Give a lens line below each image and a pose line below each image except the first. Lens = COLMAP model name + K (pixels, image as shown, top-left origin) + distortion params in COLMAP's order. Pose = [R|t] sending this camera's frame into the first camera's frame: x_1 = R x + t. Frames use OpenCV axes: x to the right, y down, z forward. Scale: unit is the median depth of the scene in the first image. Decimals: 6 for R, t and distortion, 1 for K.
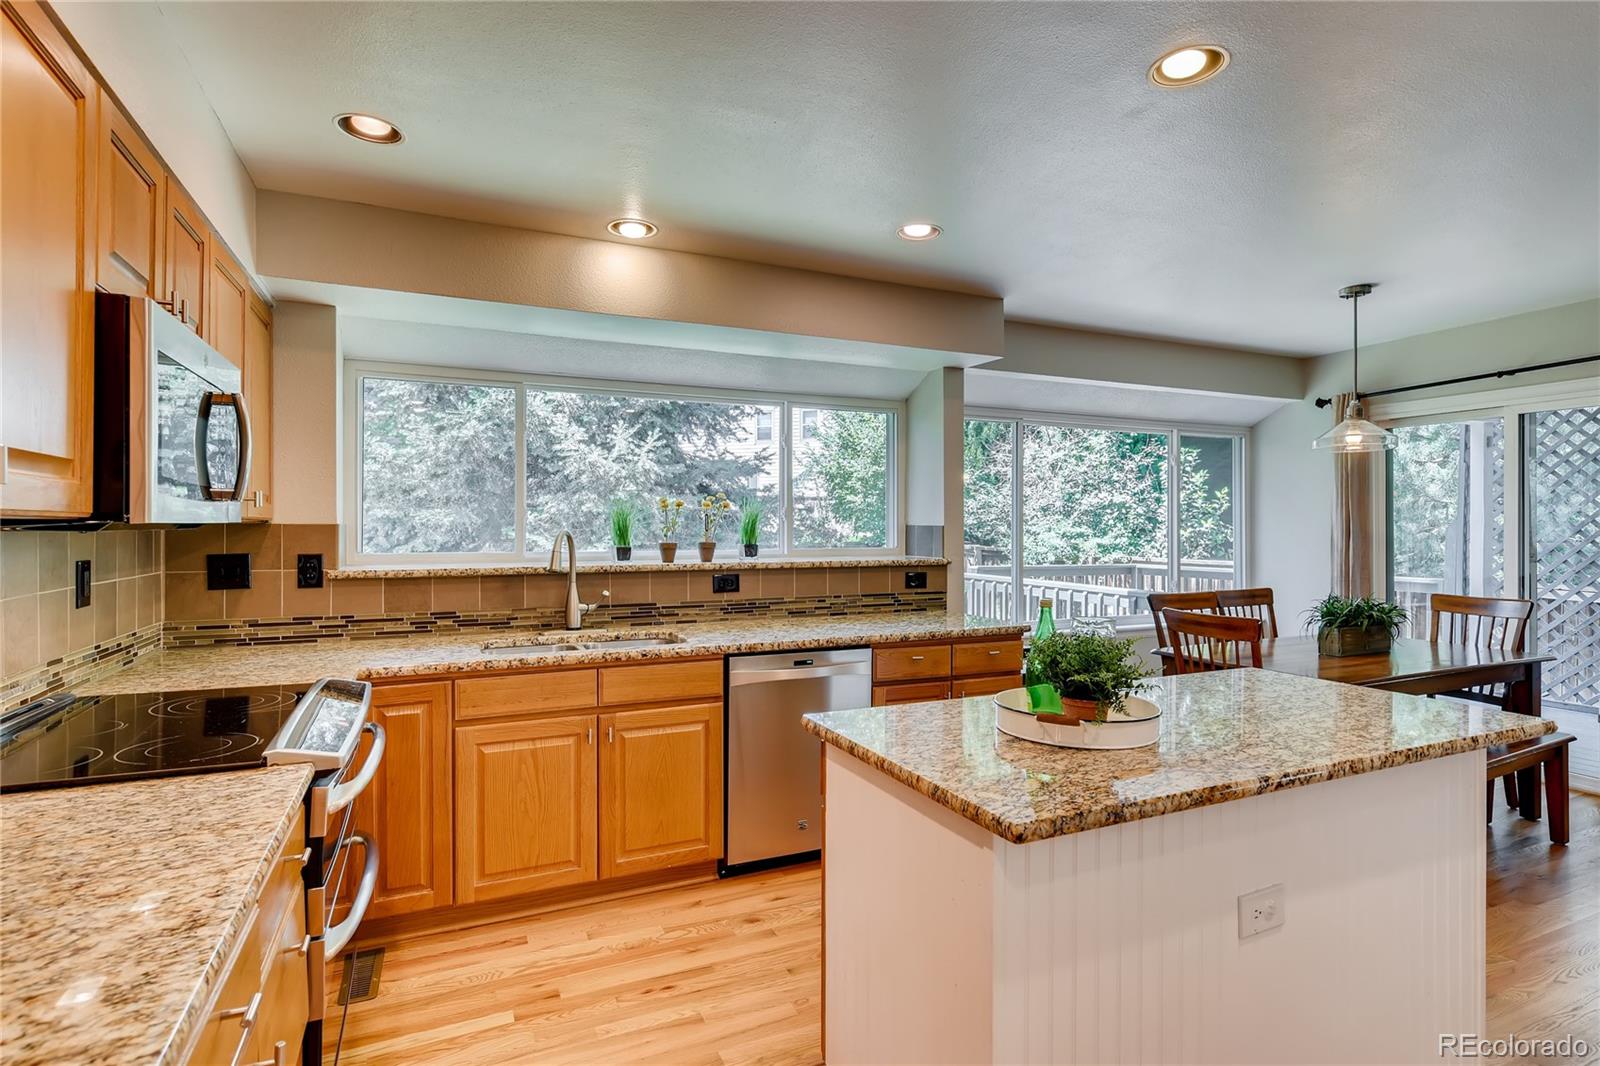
lens RADIAL K [[792.9, 0, 800.0], [0, 792.9, 533.0], [0, 0, 1]] dist [-0.002268, -0.000243]
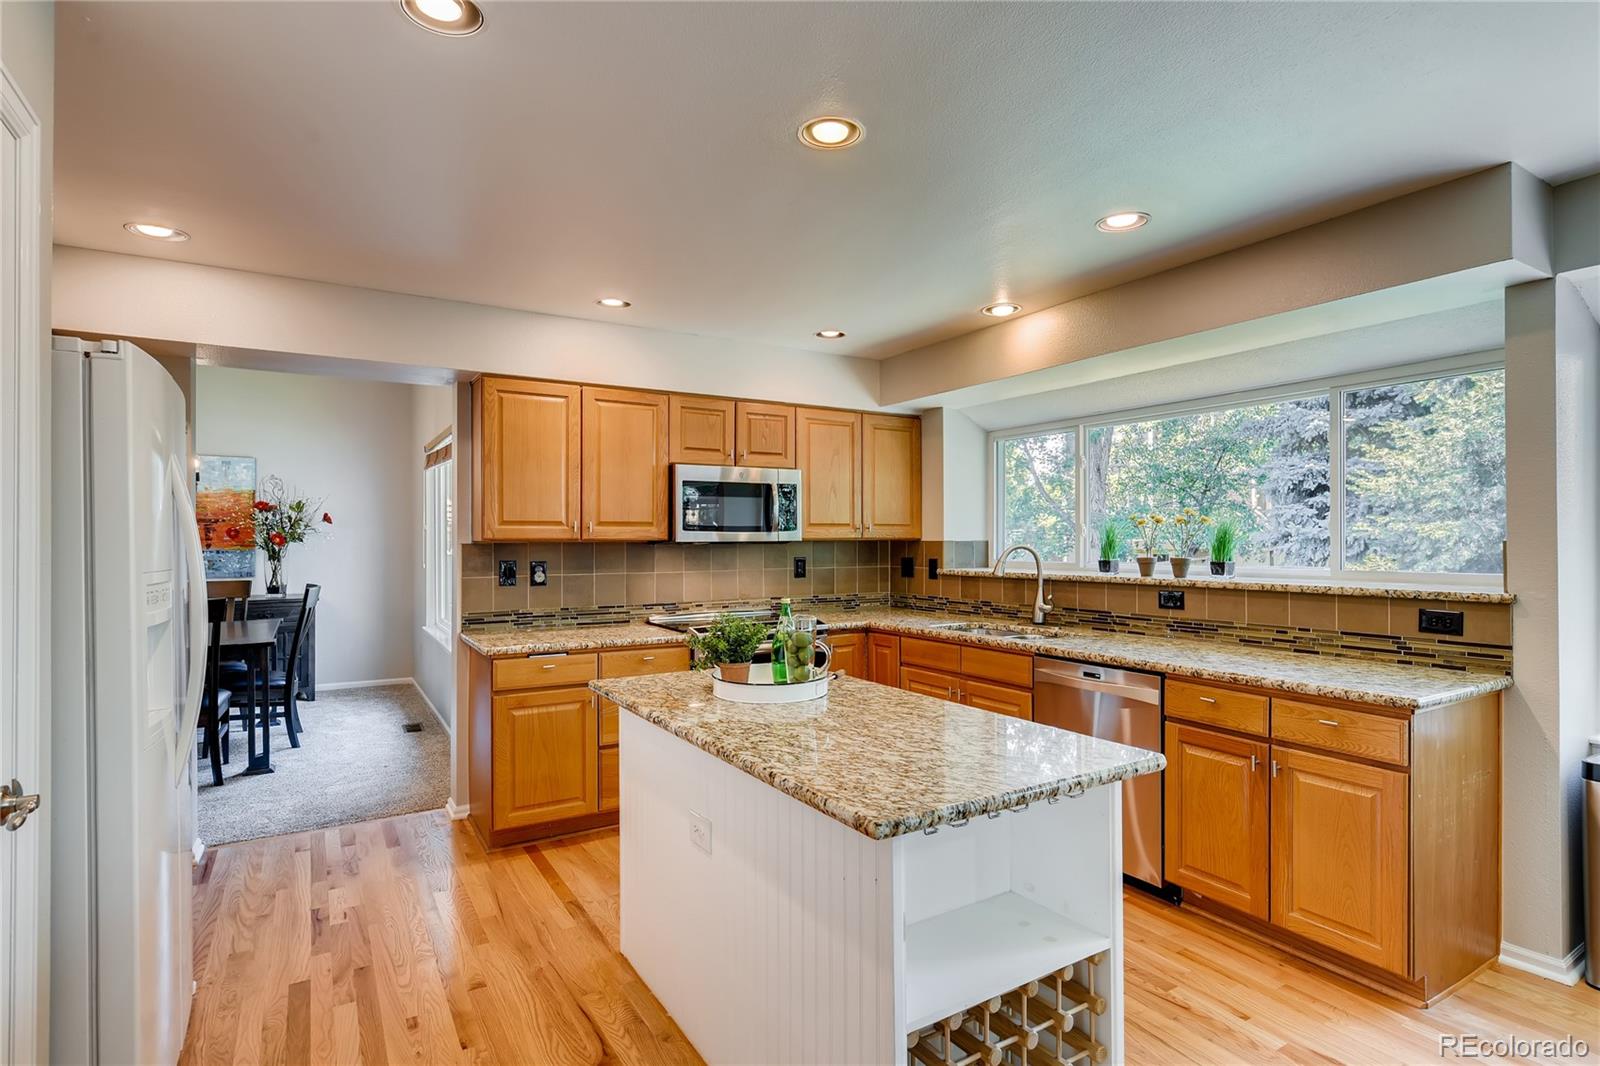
lens RADIAL K [[792.9, 0, 800.0], [0, 792.9, 533.0], [0, 0, 1]] dist [-0.002268, -0.000243]
pose [[0.143279, -0.011600, -0.989614, 0.834505], [-0.009616, 0.999868, -0.013112, -0.002401], [0.989636, 0.011395, 0.143149, 0.409388]]
